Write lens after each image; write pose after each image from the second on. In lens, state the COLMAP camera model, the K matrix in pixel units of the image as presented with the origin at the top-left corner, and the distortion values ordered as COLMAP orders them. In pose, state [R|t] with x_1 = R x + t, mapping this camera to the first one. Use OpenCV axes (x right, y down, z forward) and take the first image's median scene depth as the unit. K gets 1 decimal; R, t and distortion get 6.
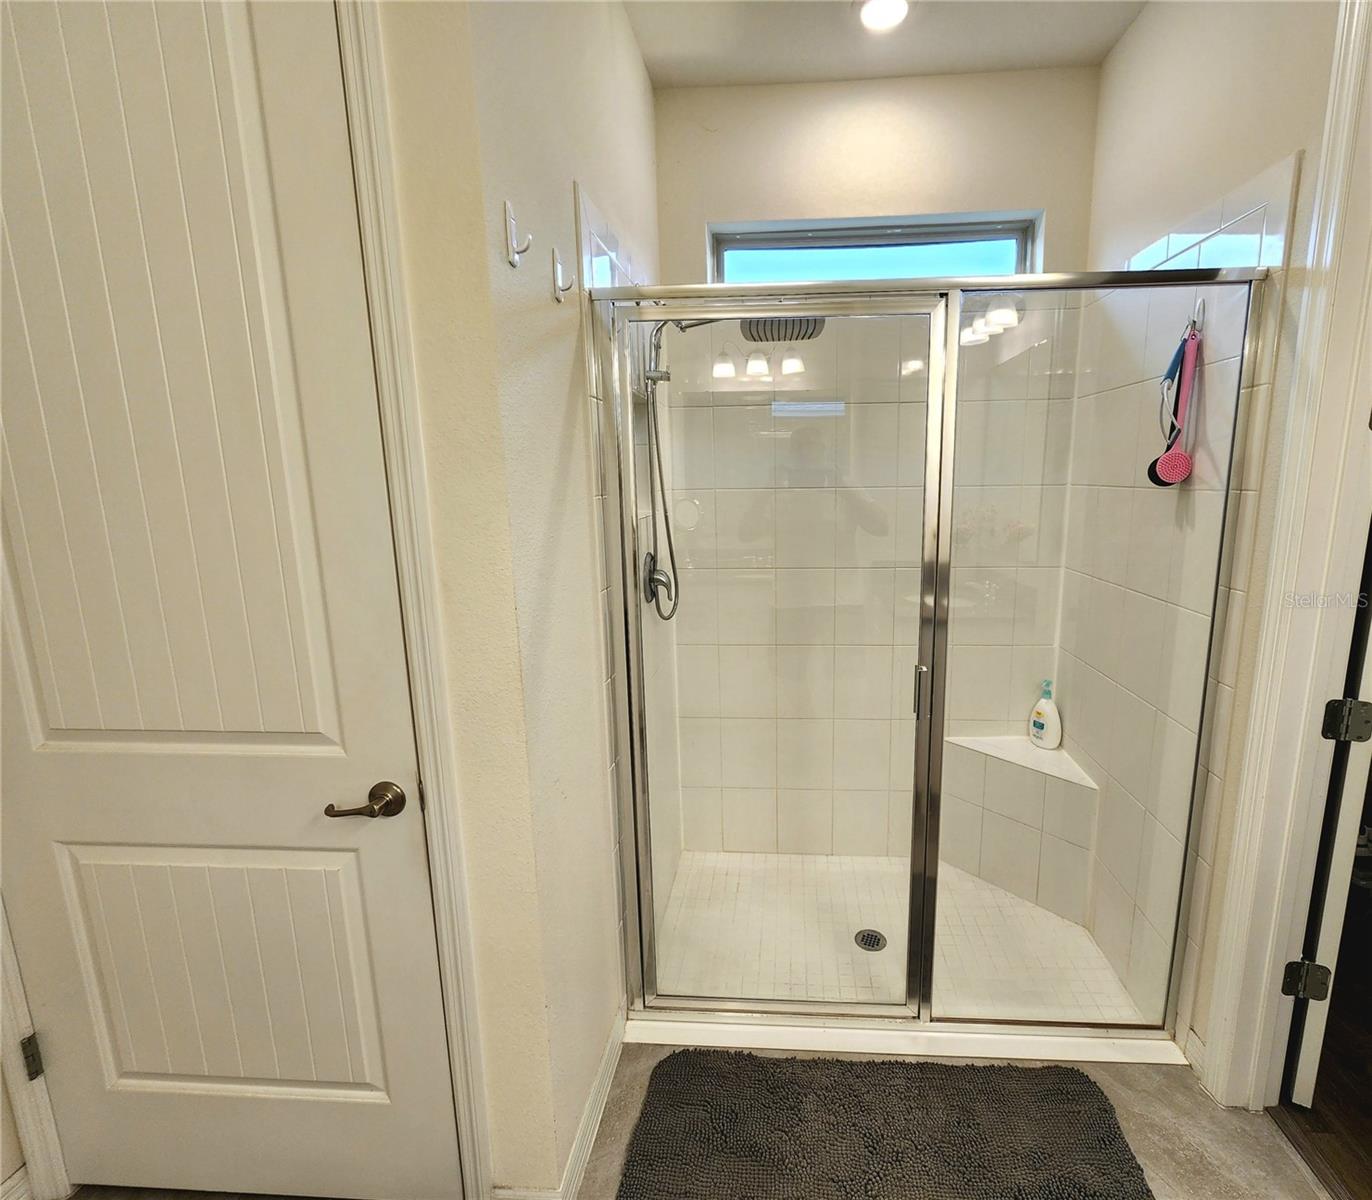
lens RADIAL K [[645.8, 0, 691.8], [0, 645.8, 587.0], [0, 0, 1]] dist [0.000055, -0.000290]
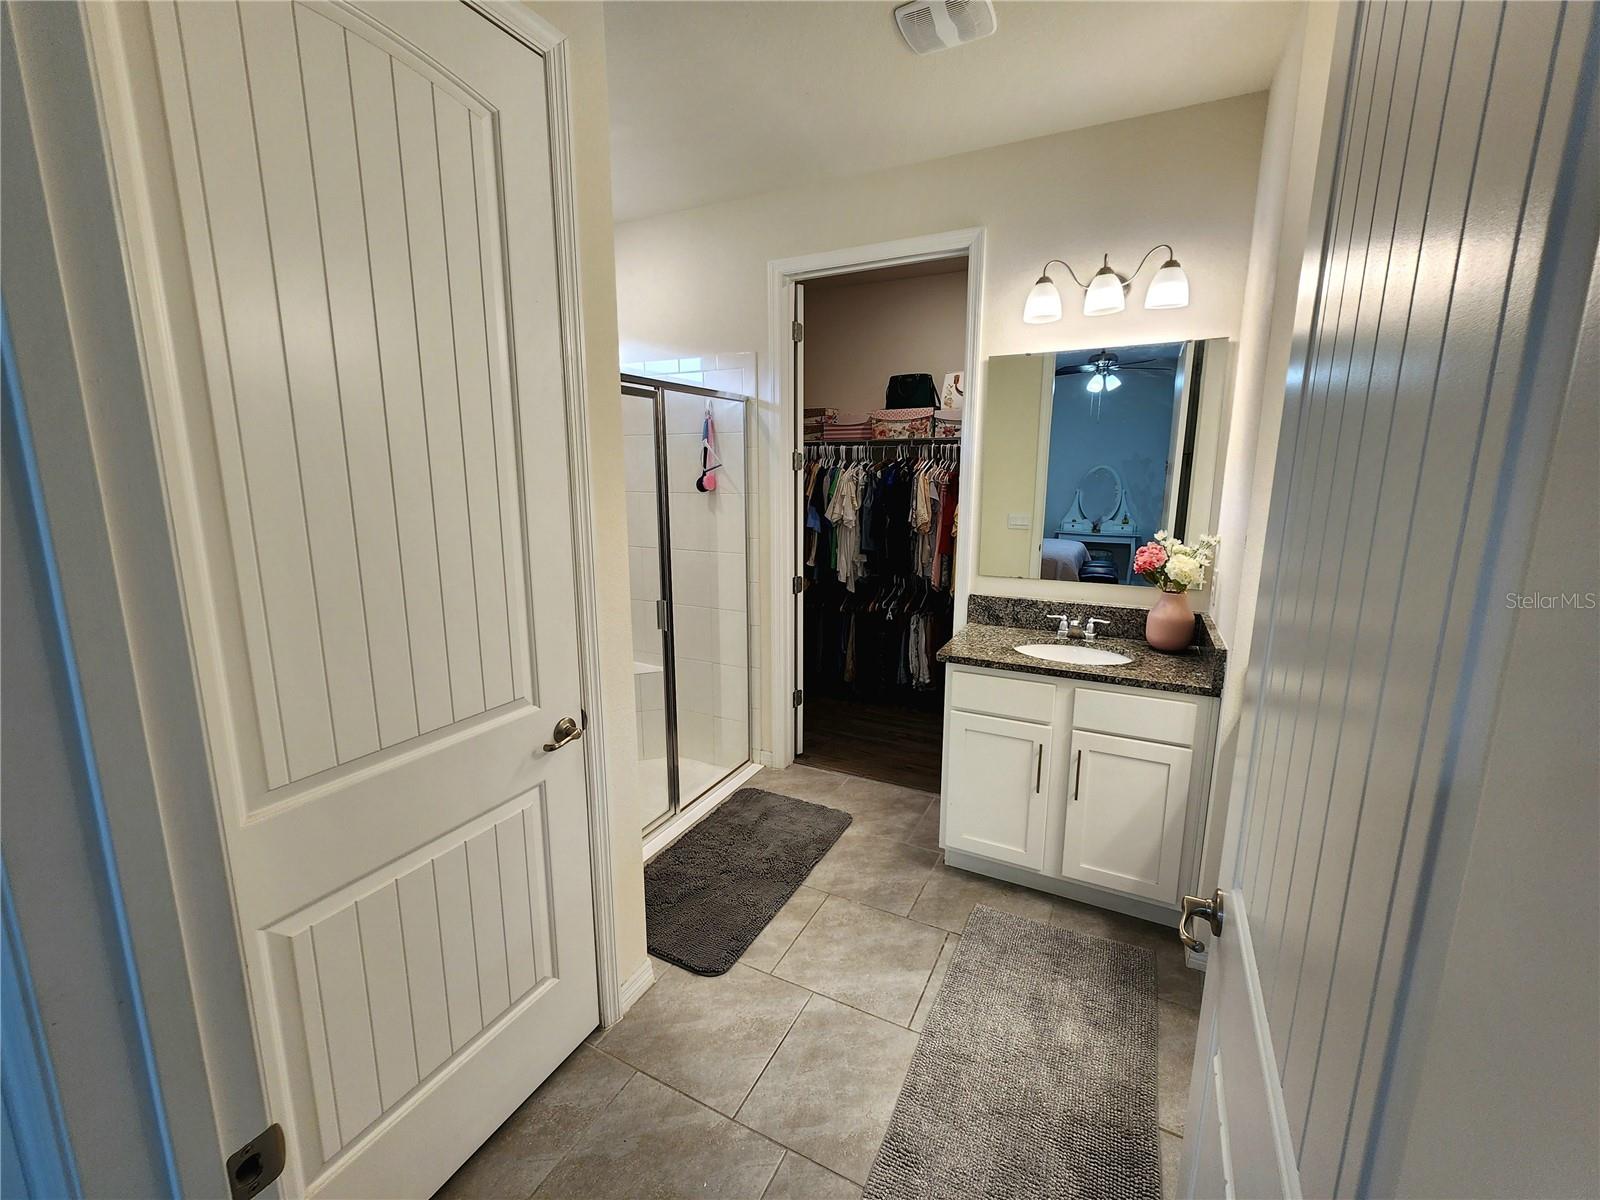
lens RADIAL K [[661.5, 0, 794.3], [0, 661.5, 588.1], [0, 0, 1]] dist [-0.000738, 0.000012]
pose [[0.405573, -0.153453, 0.901090, -1.067896], [0.155175, 0.983057, 0.097569, -0.025730], [-0.900795, 0.100255, 0.422514, -0.057932]]
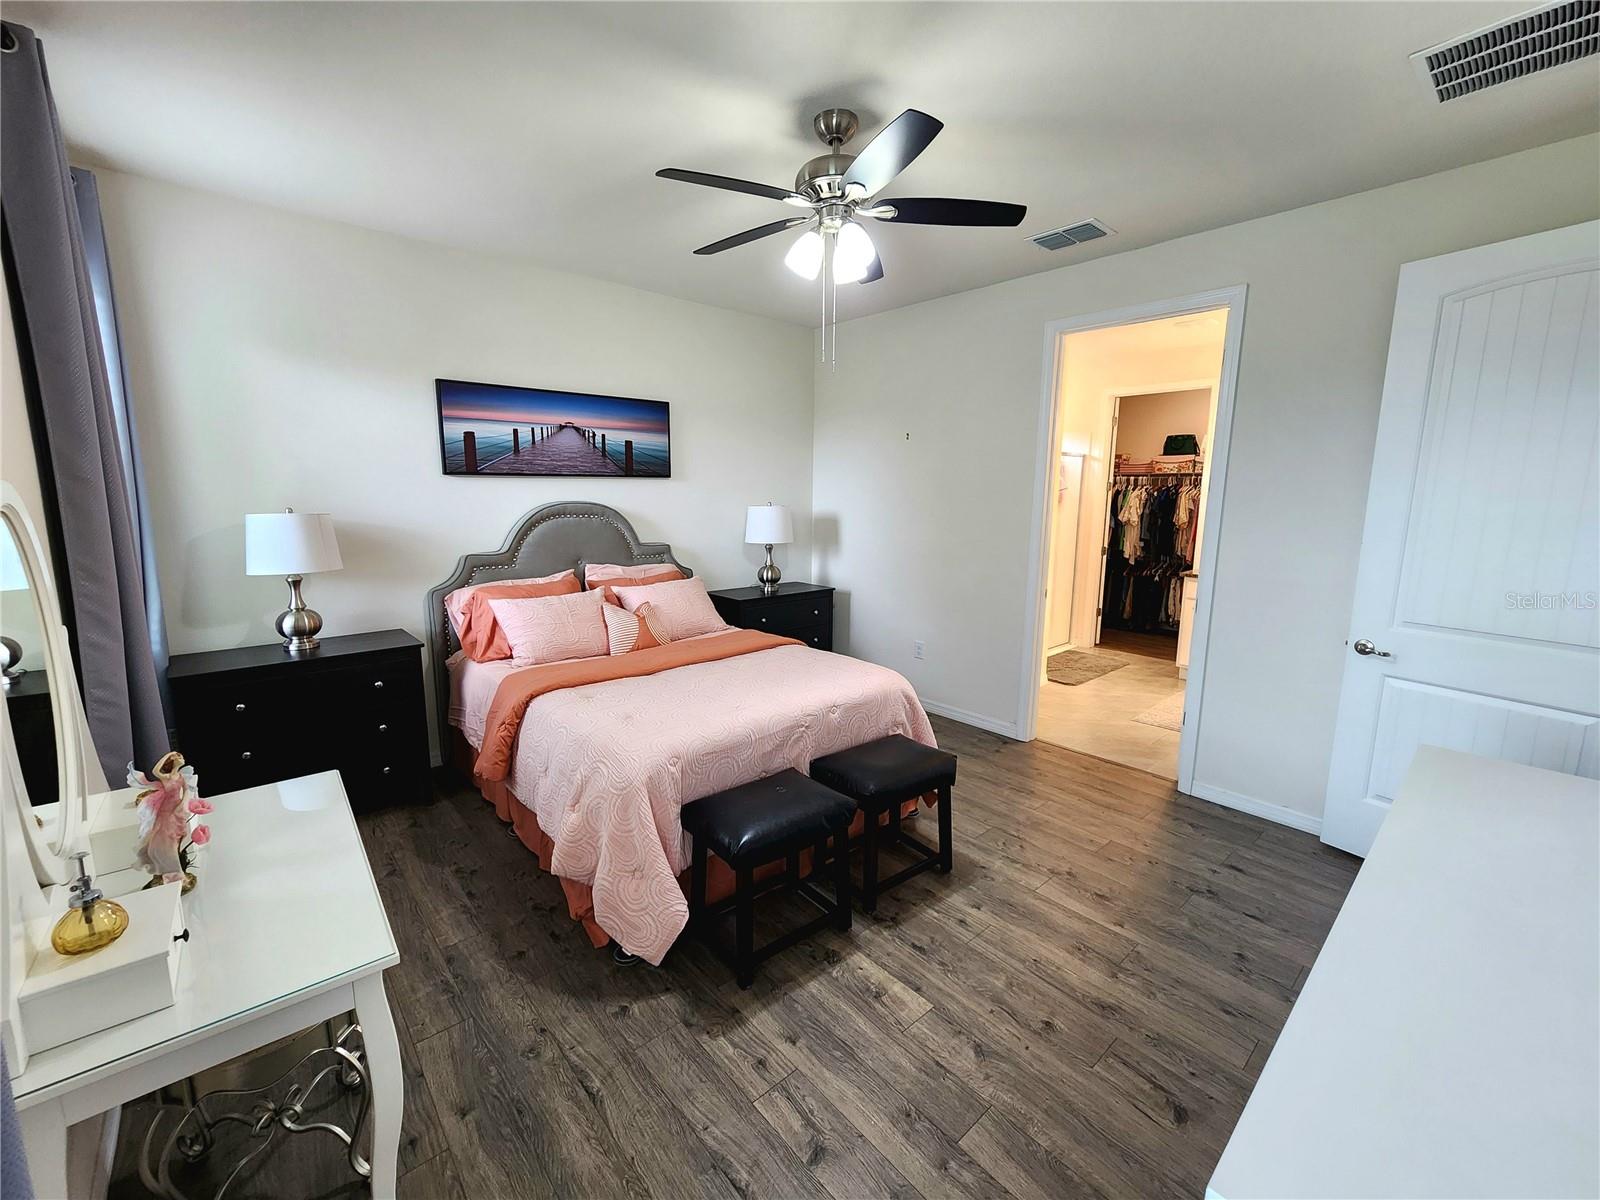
lens RADIAL K [[661.5, 0, 796.5], [0, 661.5, 592.2], [0, 0, 1]] dist [-0.000738, 0.000012]
pose [[0.705131, -0.095356, 0.702636, -3.359299], [0.106900, 0.993887, 0.027603, 0.112150], [-0.700973, 0.055648, 0.711014, -0.721498]]
